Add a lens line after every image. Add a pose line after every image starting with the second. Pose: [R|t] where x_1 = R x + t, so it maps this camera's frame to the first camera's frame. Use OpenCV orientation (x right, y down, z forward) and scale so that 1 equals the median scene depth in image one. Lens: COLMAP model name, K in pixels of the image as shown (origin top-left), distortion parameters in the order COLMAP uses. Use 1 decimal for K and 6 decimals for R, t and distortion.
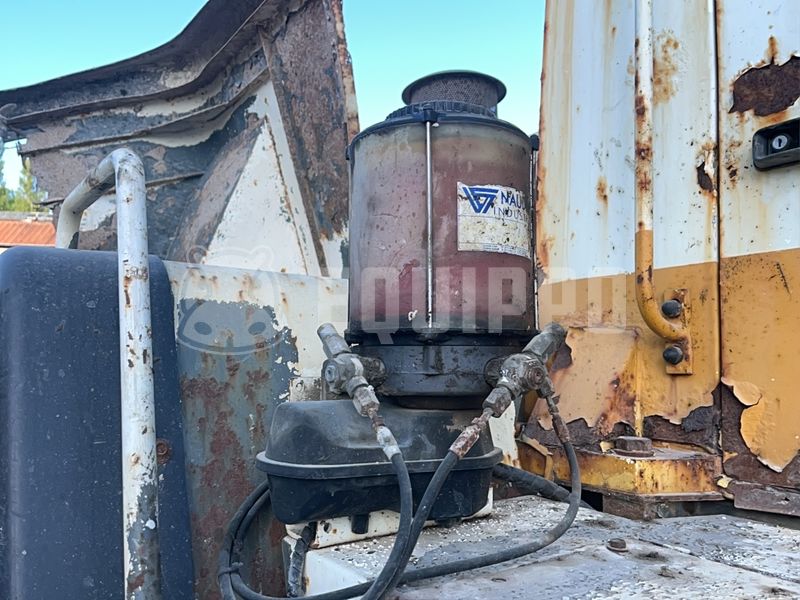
lens RADIAL K [[641.2, 0, 400.3], [0, 641.2, 299.3], [0, 0, 1]] dist [0.069025, -0.079823]
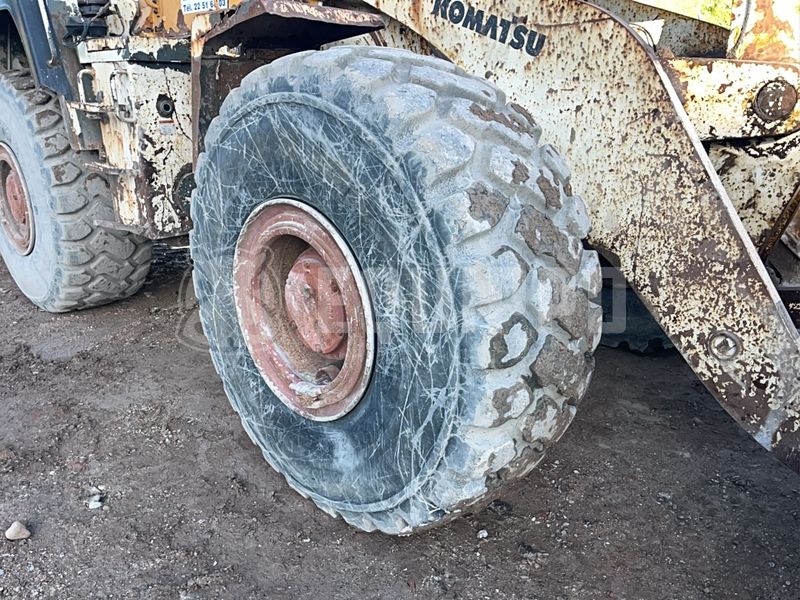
lens RADIAL K [[641.2, 0, 400.2], [0, 641.2, 301.3], [0, 0, 1]] dist [0.069025, -0.079823]
pose [[0.985194, -0.067334, 0.157664, 1.707282], [-0.003269, 0.912099, 0.409958, 0.078146], [-0.171409, -0.404404, 0.898374, -5.976961]]
